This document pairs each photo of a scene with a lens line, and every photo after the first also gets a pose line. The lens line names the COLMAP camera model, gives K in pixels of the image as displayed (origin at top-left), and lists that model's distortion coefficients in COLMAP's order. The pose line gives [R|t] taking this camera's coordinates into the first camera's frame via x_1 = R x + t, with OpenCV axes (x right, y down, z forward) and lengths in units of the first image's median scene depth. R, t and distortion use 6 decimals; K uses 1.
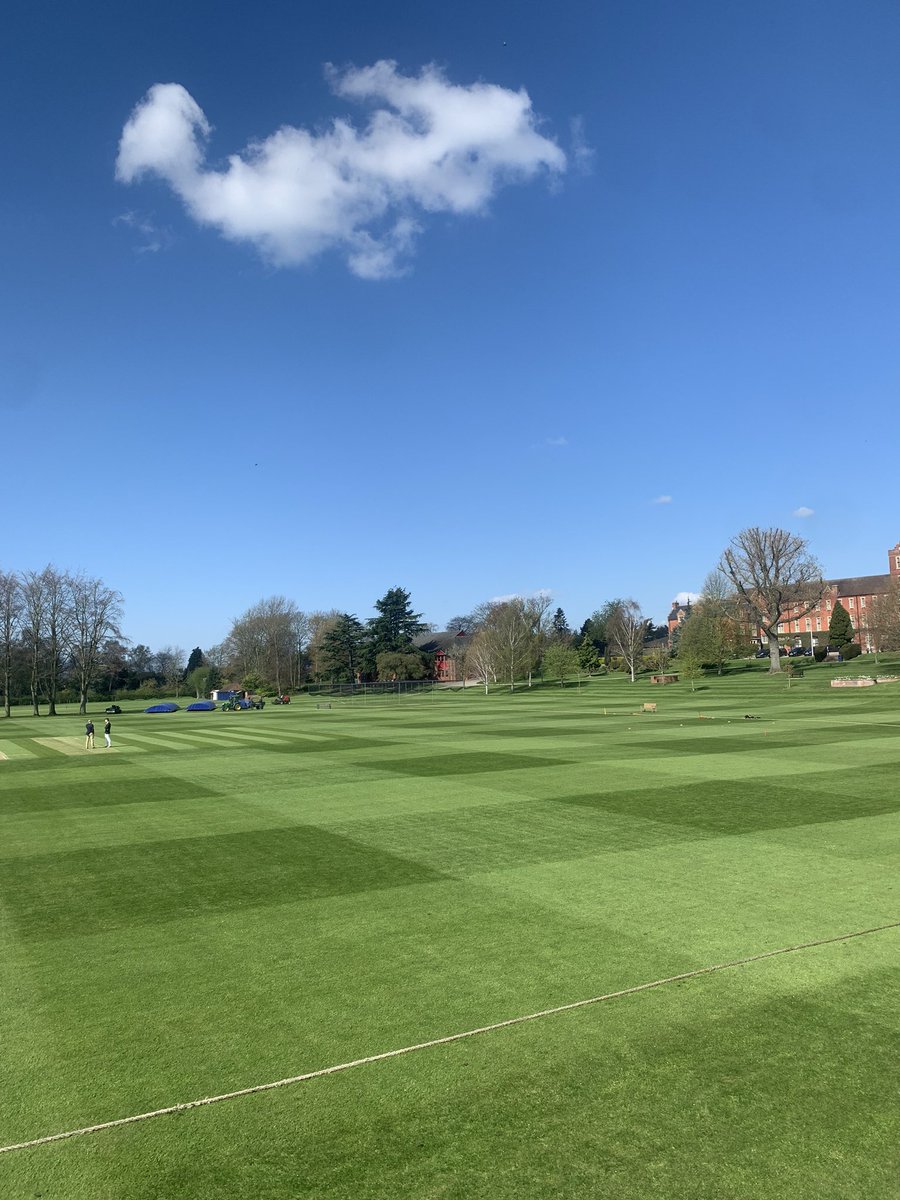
lens RADIAL K [[936.7, 0, 458.2], [0, 936.7, 605.7], [0, 0, 1]] dist [0.050728, -0.063609]
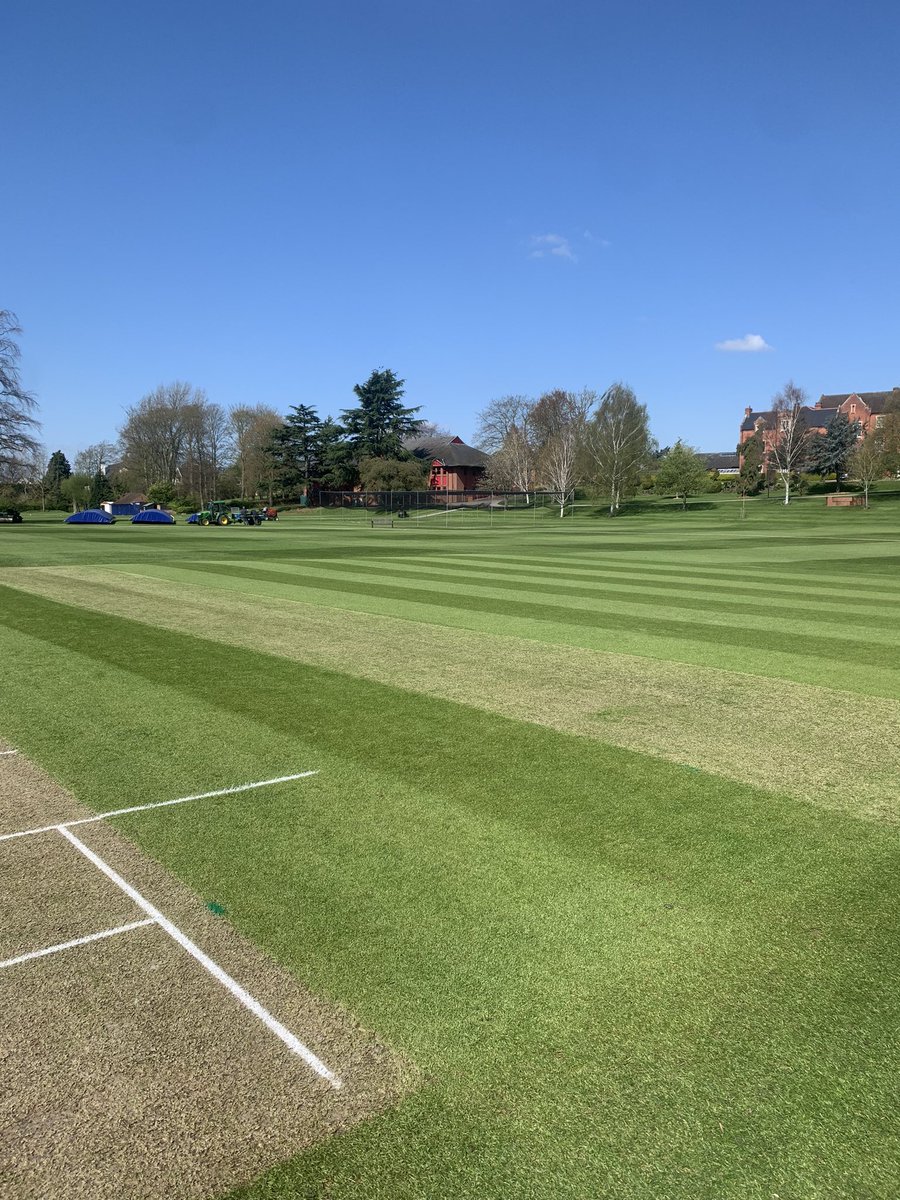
lens RADIAL K [[936.7, 0, 460.1], [0, 936.7, 593.3], [0, 0, 1]] dist [0.050728, -0.063609]
pose [[0.985174, 0.021370, 0.170224, -0.127484], [-0.048706, 0.986225, 0.158074, 0.034398], [-0.164501, -0.164022, 0.972644, 0.251878]]
